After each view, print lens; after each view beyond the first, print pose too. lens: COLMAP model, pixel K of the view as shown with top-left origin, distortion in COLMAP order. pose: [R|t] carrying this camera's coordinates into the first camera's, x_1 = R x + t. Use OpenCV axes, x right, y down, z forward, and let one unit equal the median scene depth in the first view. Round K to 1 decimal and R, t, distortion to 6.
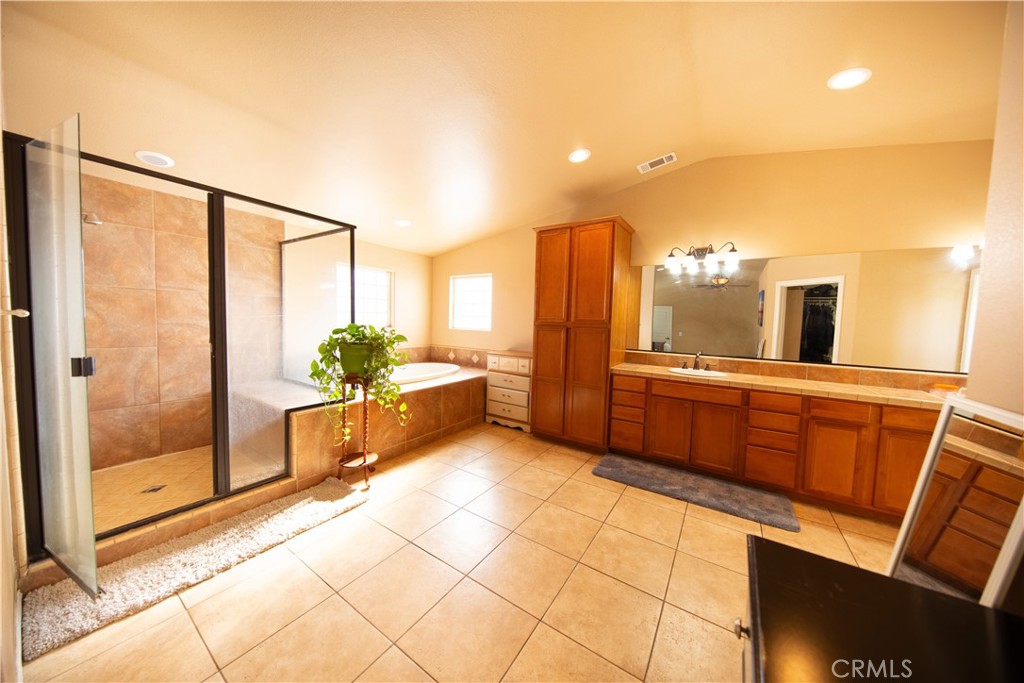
lens RADIAL K [[324.7, 0, 510.5], [0, 324.7, 338.2], [0, 0, 1]] dist [0.004097, -0.002866]
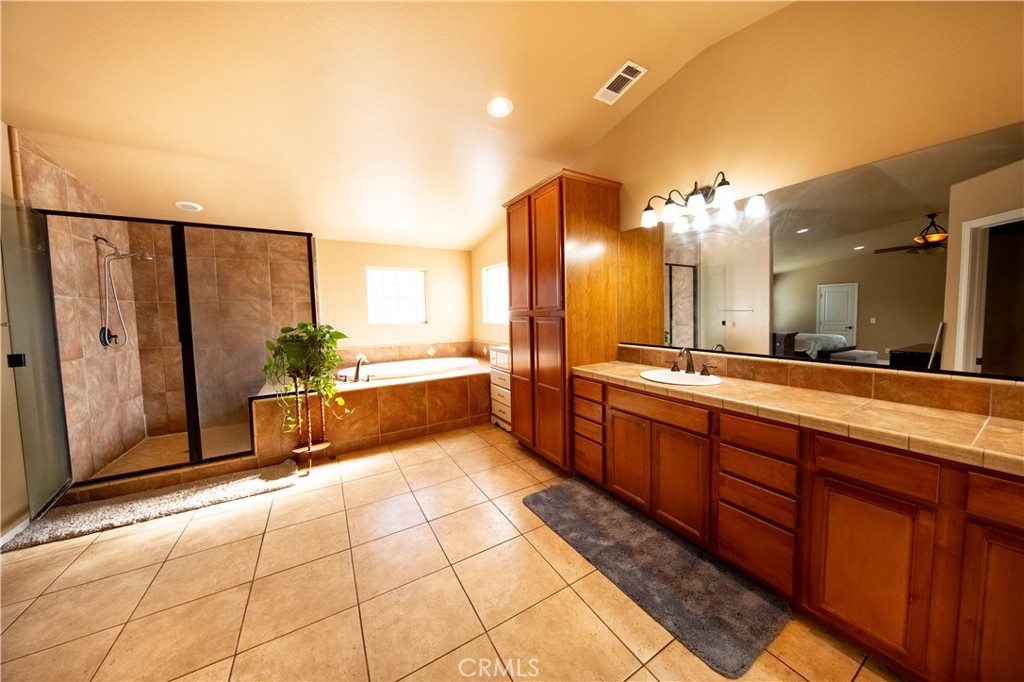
lens RADIAL K [[332.7, 0, 517.6], [0, 332.7, 331.5], [0, 0, 1]] dist [0.001376, -0.002051]
pose [[0.907877, -0.023018, -0.418603, 0.630687], [0.023546, 0.999715, -0.003905, 0.006880], [0.418574, -0.006311, 0.908161, 0.272982]]
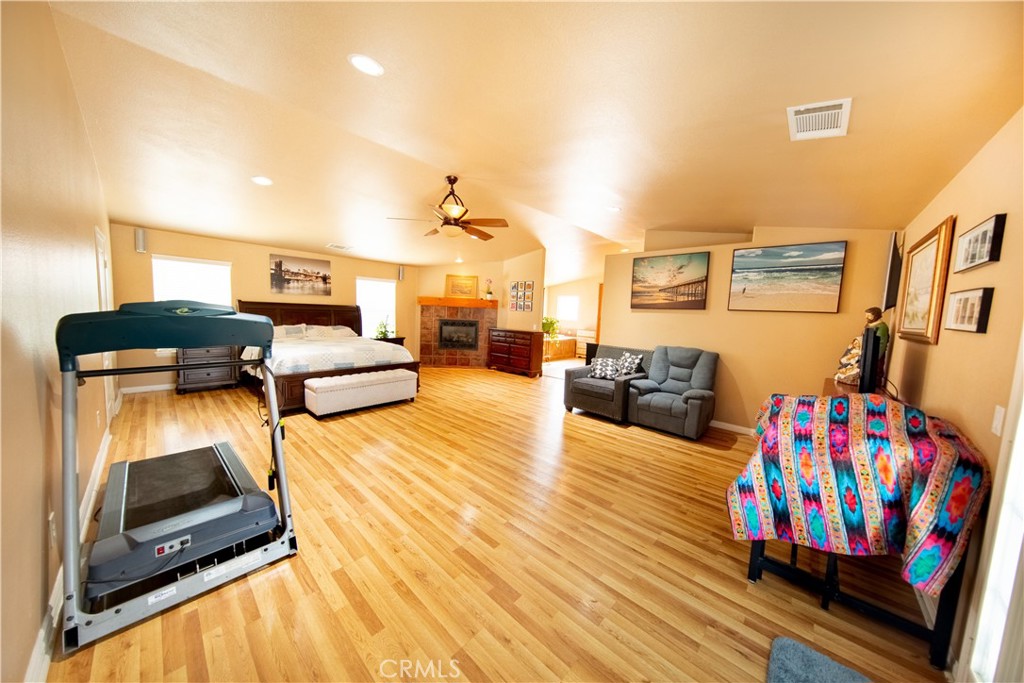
lens RADIAL K [[324.7, 0, 510.5], [0, 324.7, 338.2], [0, 0, 1]] dist [0.004097, -0.002866]
pose [[0.986857, 0.027414, -0.159256, -0.282034], [-0.023061, 0.999310, 0.029116, 0.086466], [0.159944, -0.025061, 0.986808, -2.459118]]
